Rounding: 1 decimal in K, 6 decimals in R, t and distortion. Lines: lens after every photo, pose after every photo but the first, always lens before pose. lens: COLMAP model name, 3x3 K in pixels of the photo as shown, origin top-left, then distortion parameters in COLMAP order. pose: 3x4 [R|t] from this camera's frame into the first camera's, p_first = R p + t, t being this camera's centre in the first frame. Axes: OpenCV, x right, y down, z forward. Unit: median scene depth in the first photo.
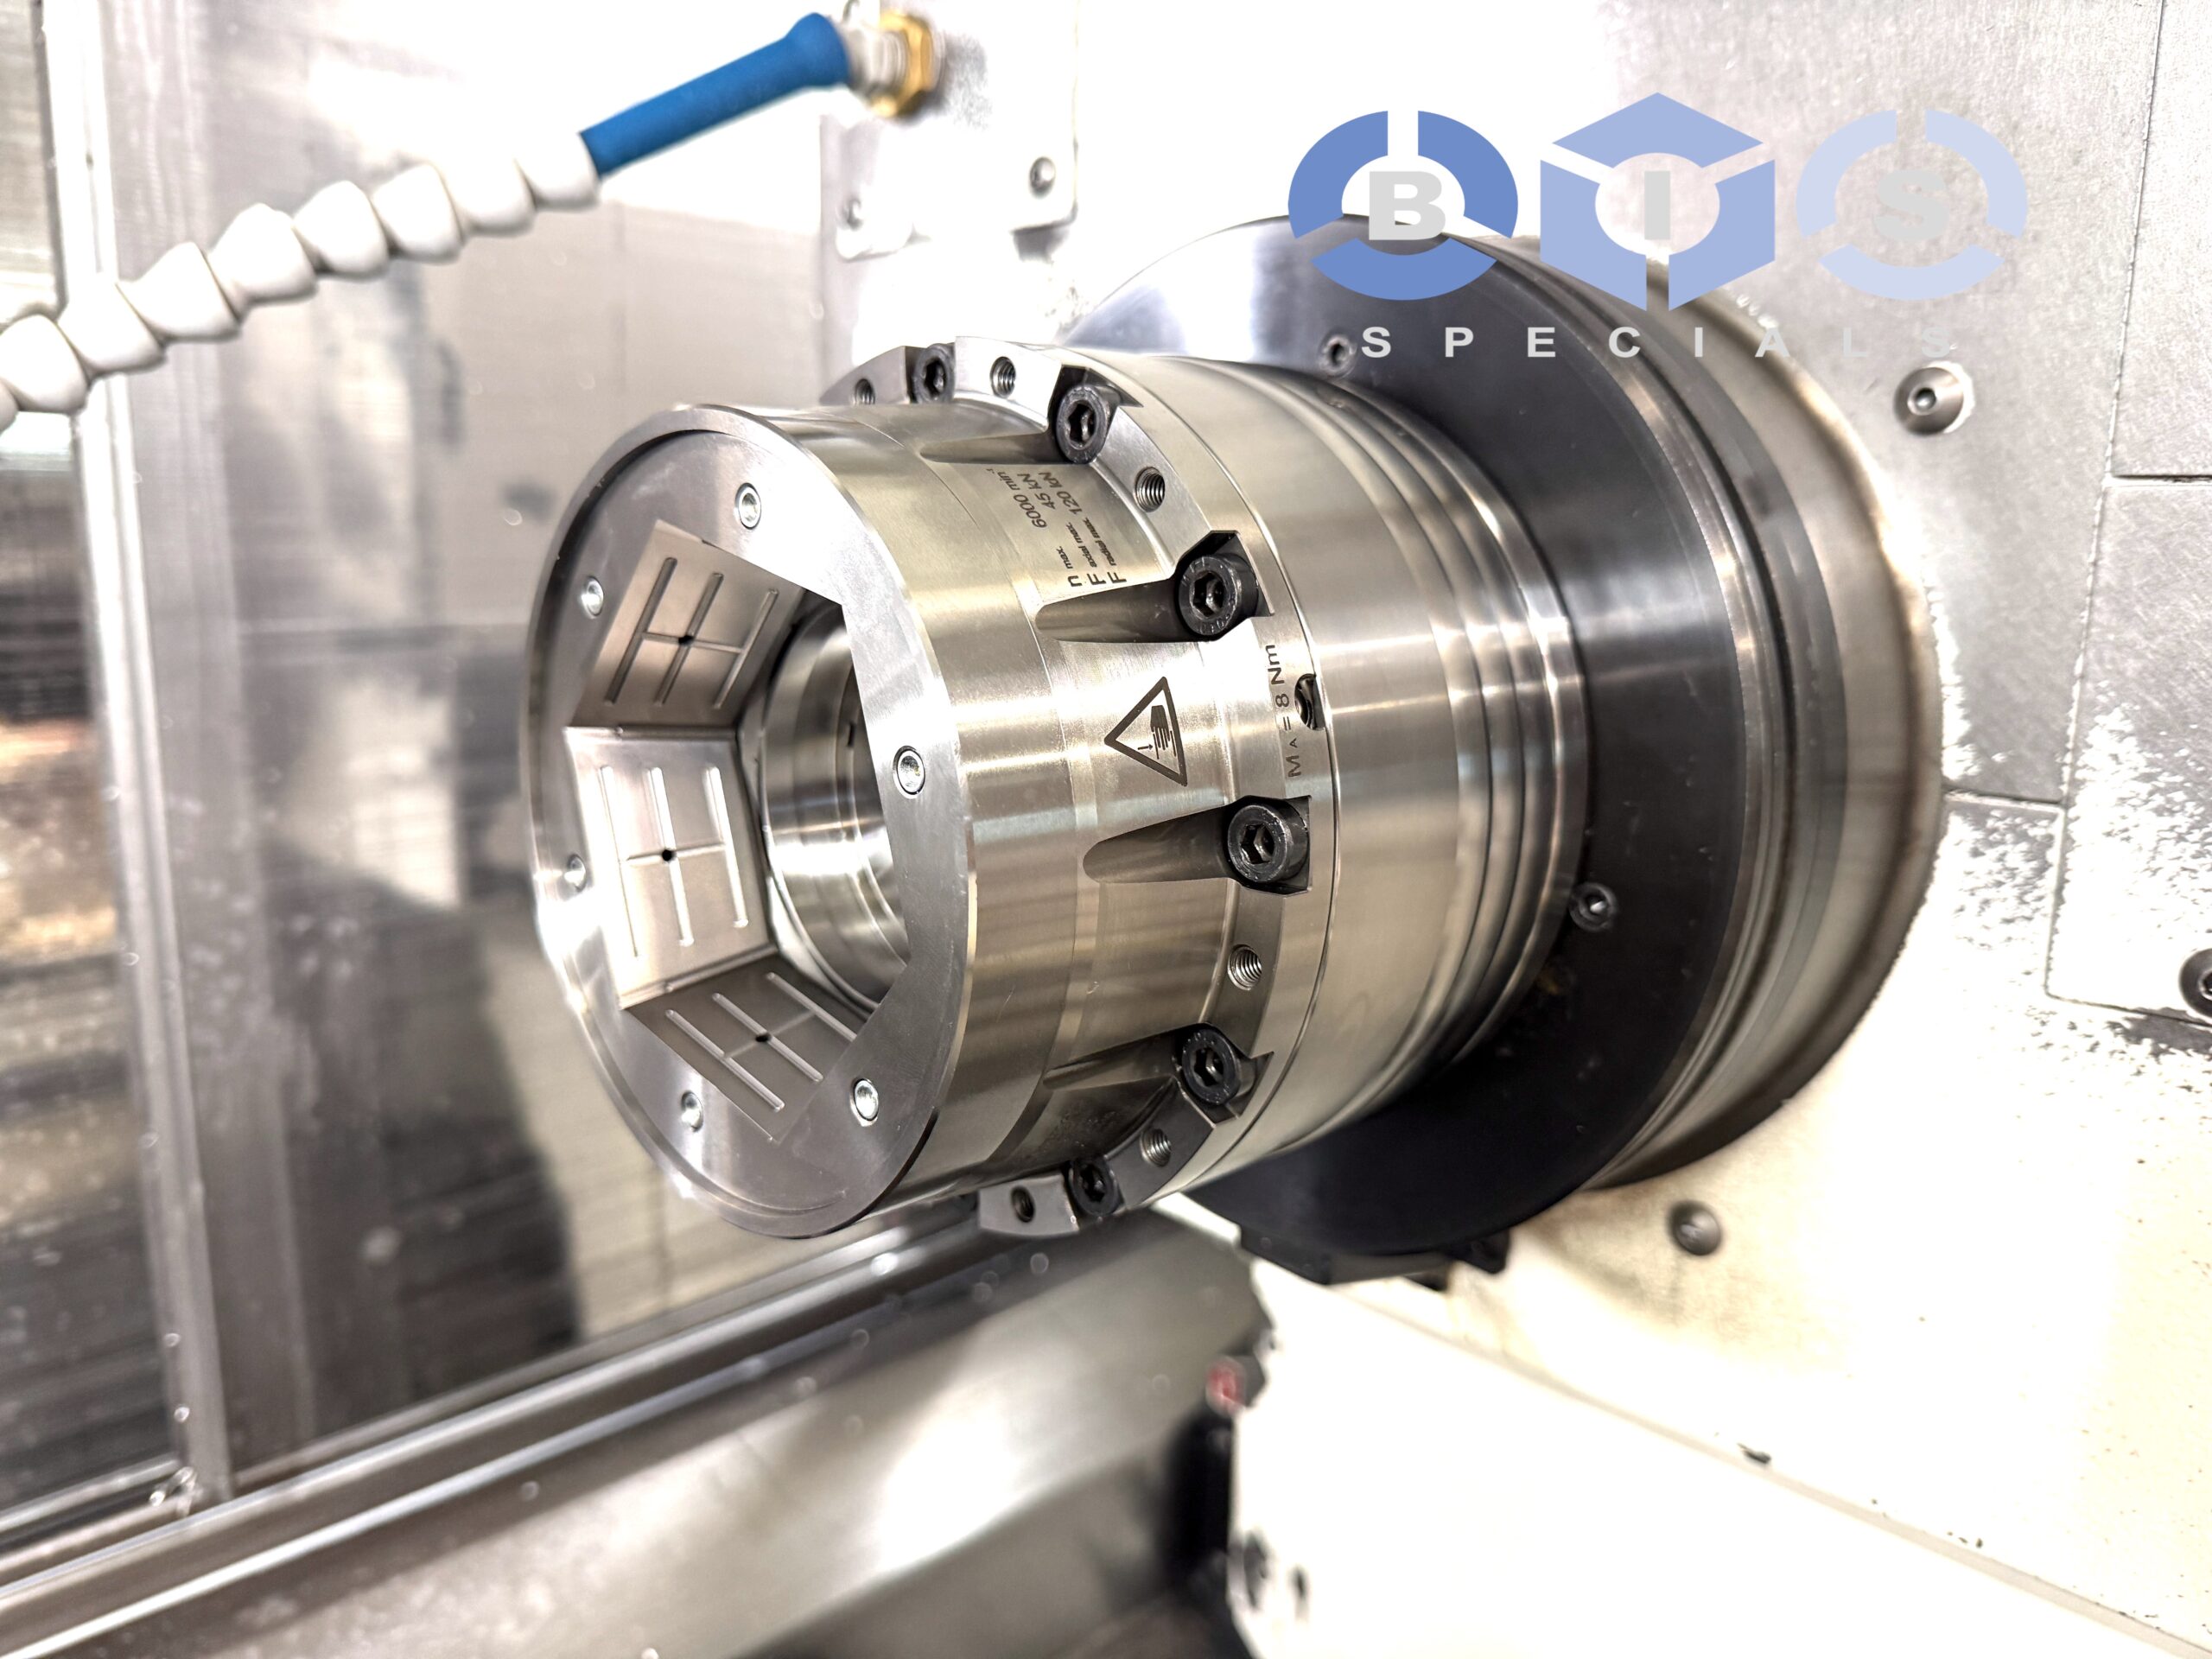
lens RADIAL K [[1643.3, 0, 1103.4], [0, 1643.3, 816.0], [0, 0, 1]] dist [-0.043894, 0.002258]
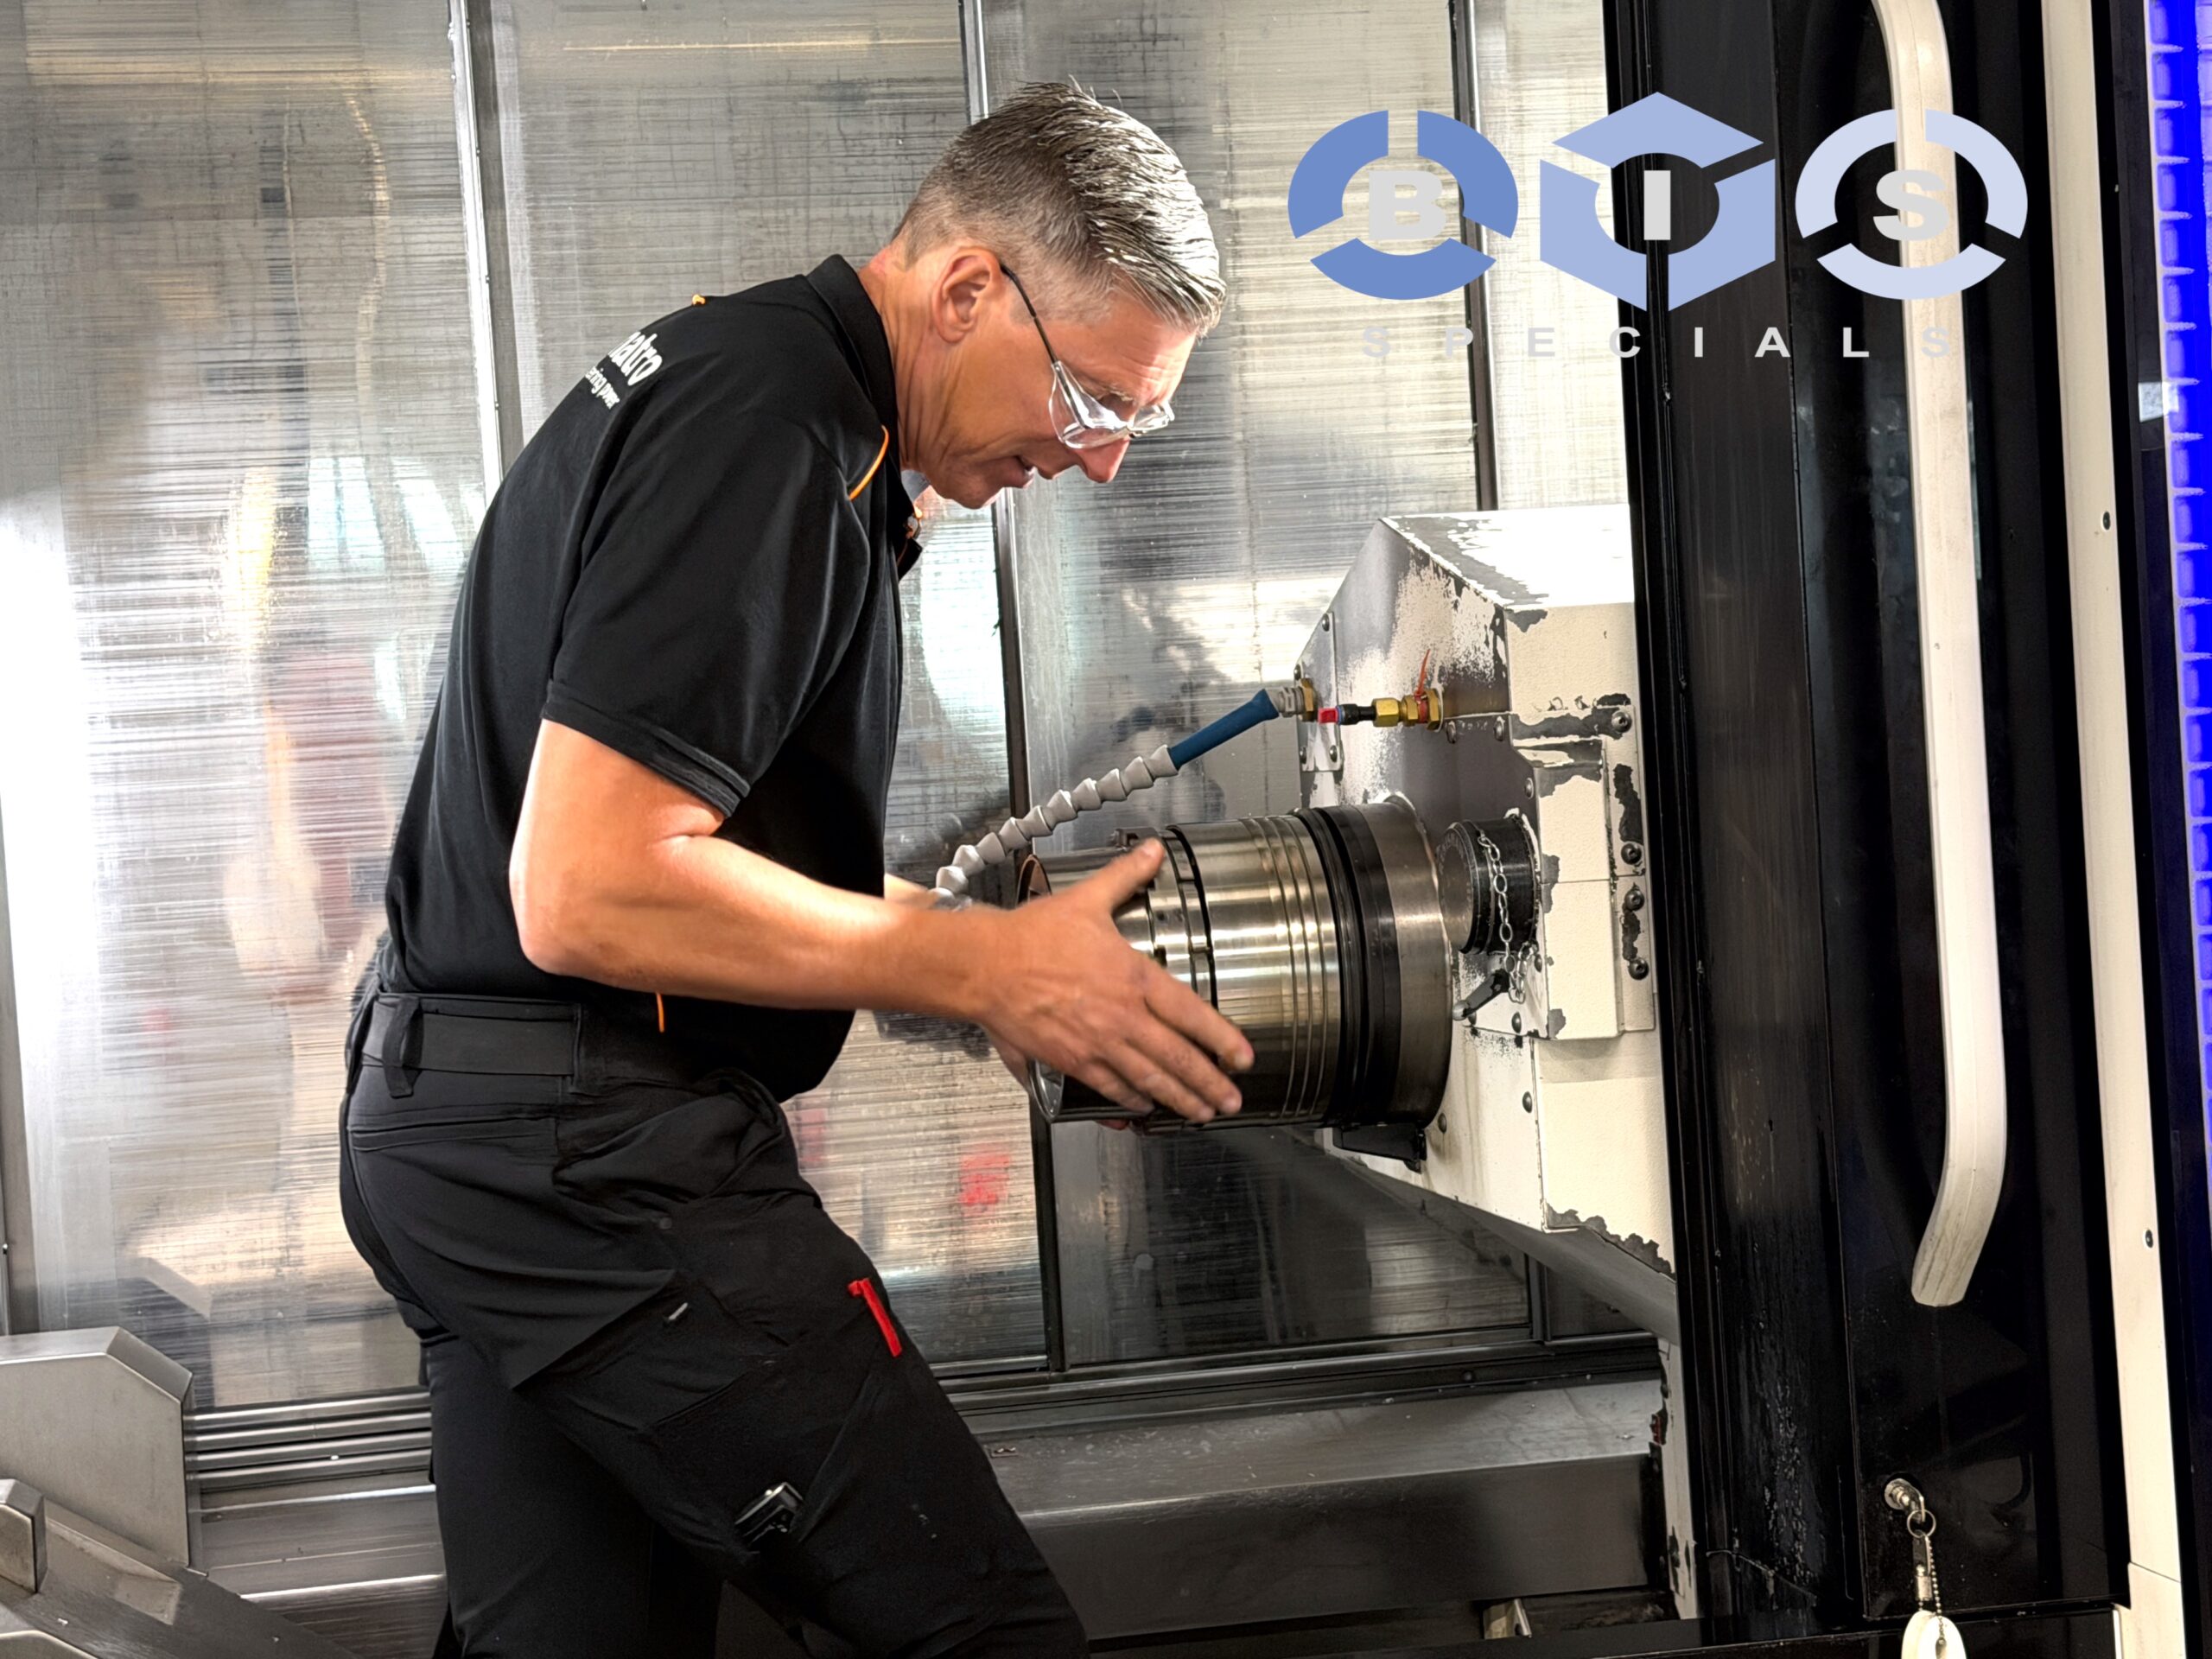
lens RADIAL K [[3852.0, 0, 1074.5], [0, 3852.0, 842.3], [0, 0, 1]] dist [0.157222, 0.000000]
pose [[0.831209, -0.053439, -0.553386, 3.034211], [-0.029940, 0.989623, -0.140538, 0.614109], [0.555153, 0.133385, 0.820983, -4.250831]]
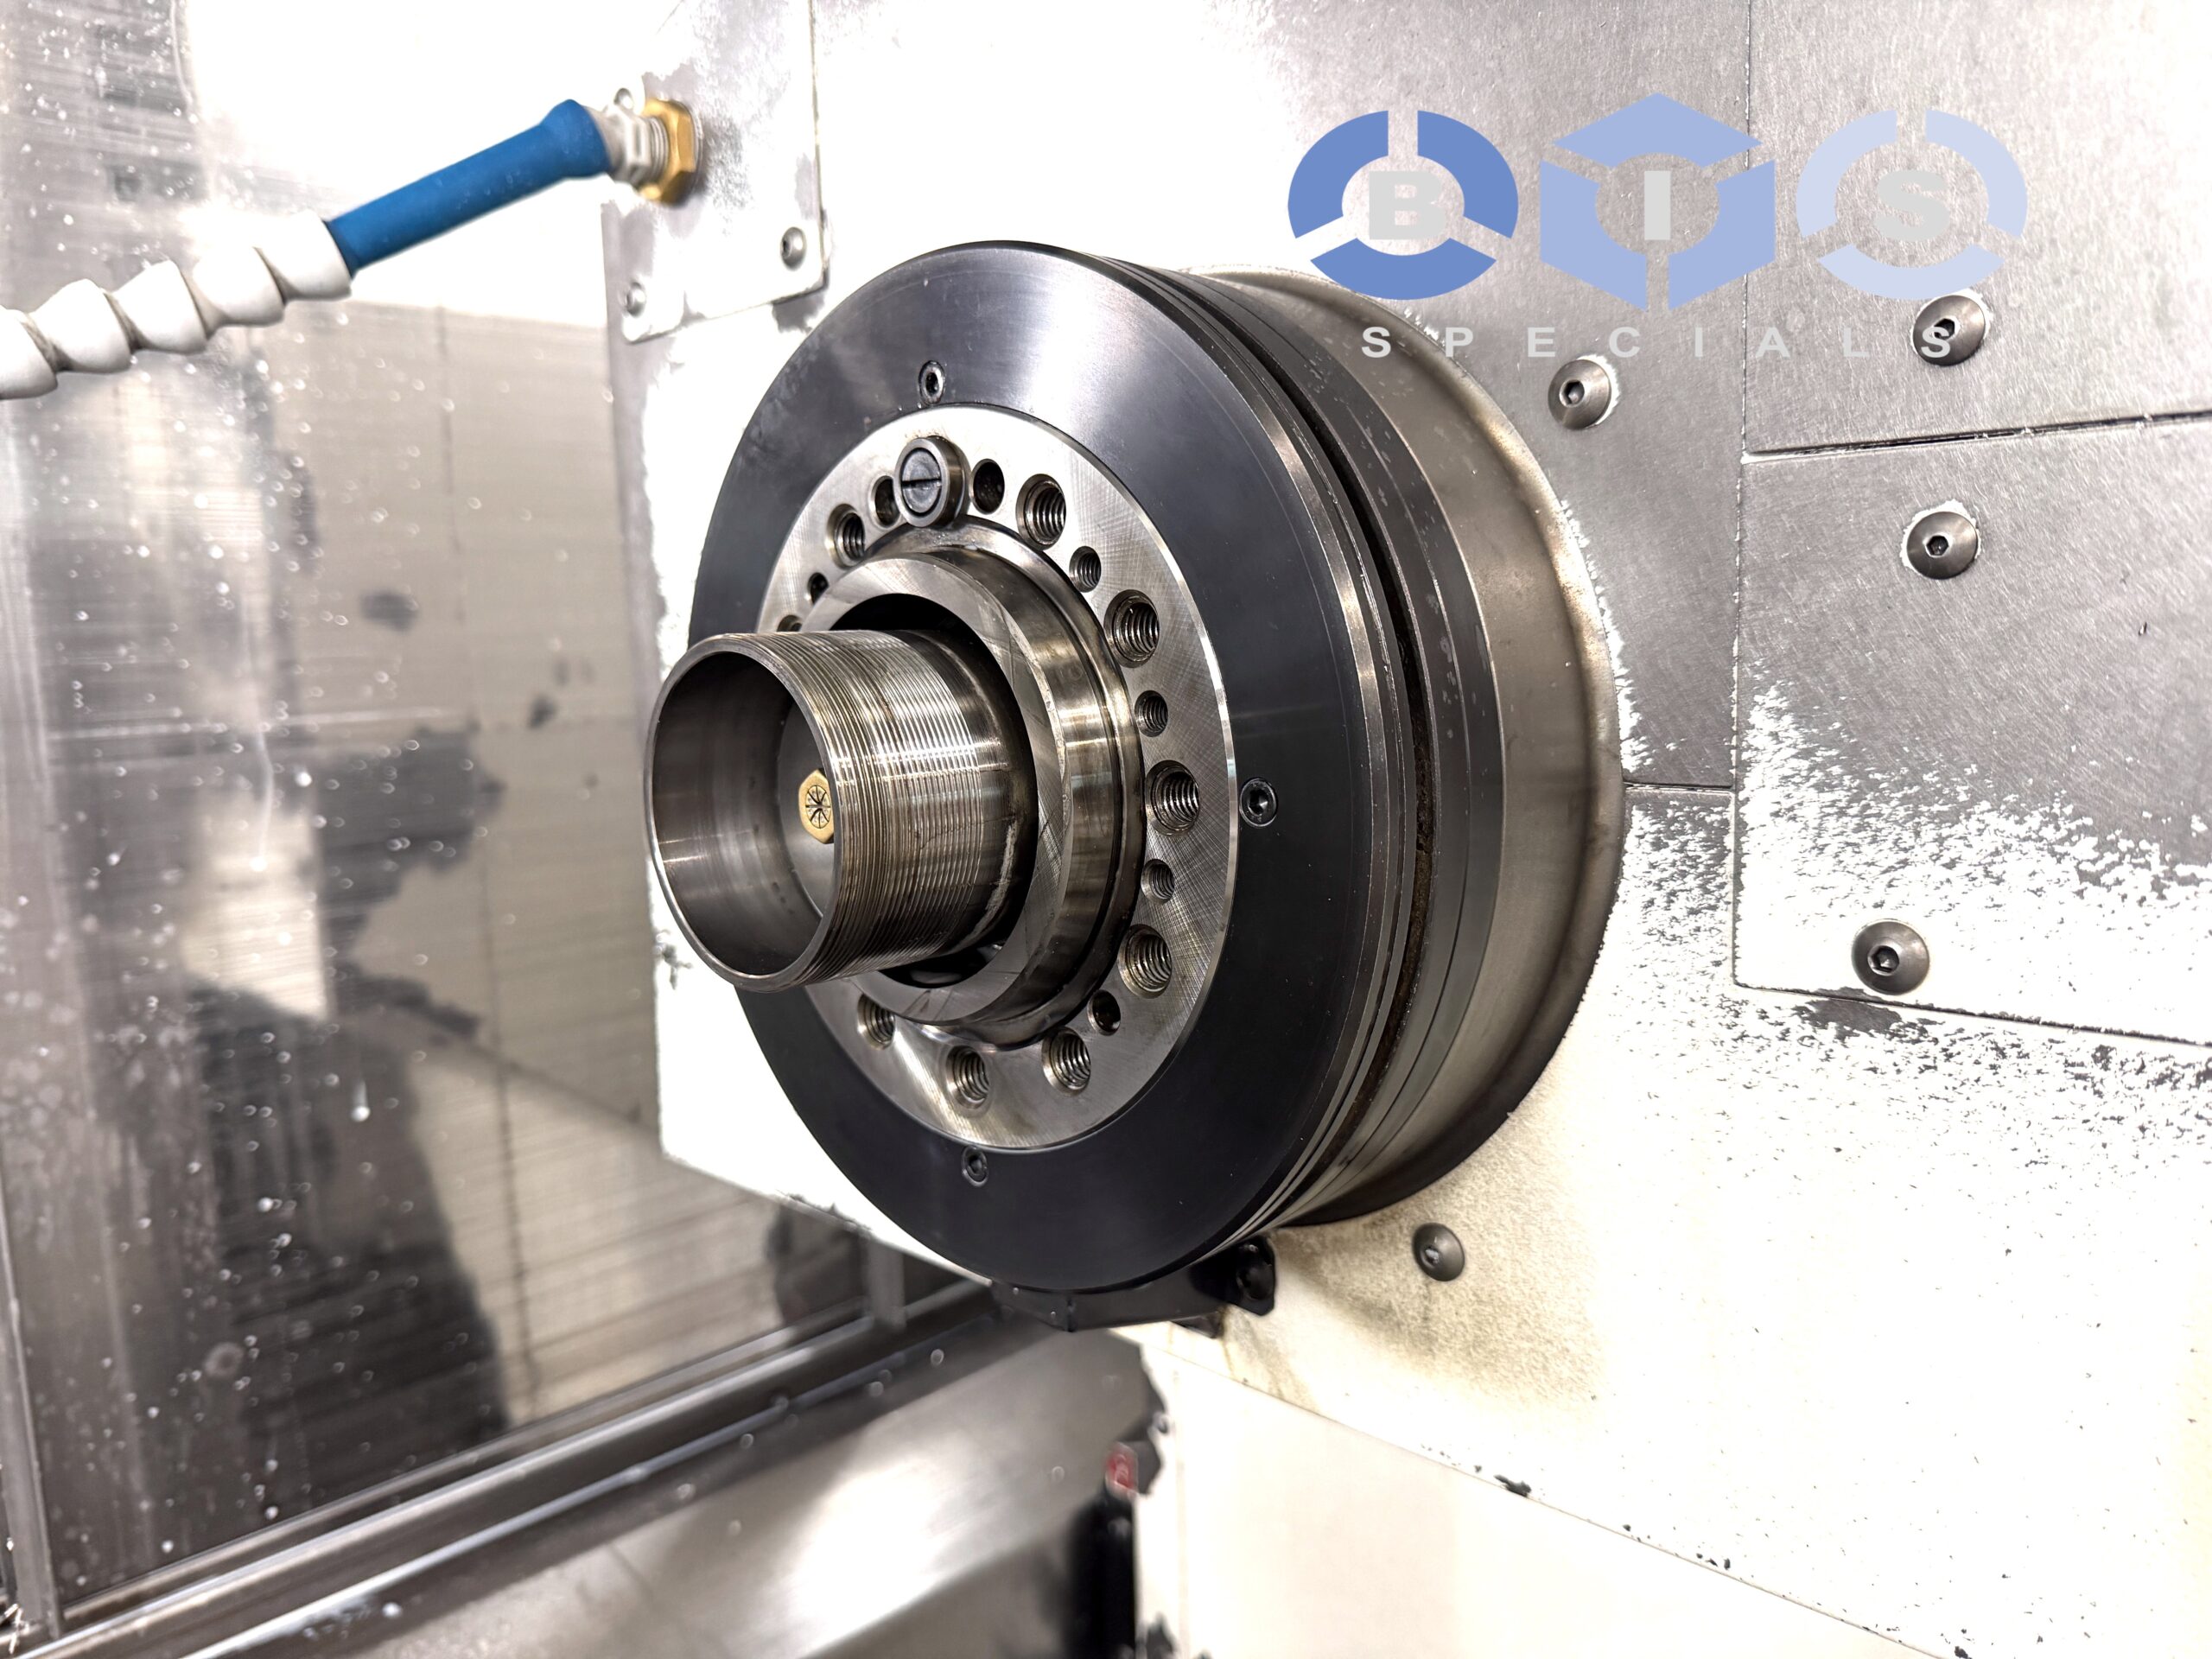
lens RADIAL K [[1643.3, 0, 1104.0], [0, 1643.3, 831.1], [0, 0, 1]] dist [-0.043894, 0.002258]
pose [[0.998796, -0.048239, 0.008975, 0.135877], [0.048664, 0.997275, -0.055449, 0.037501], [-0.006275, 0.055819, 0.998421, 0.008788]]
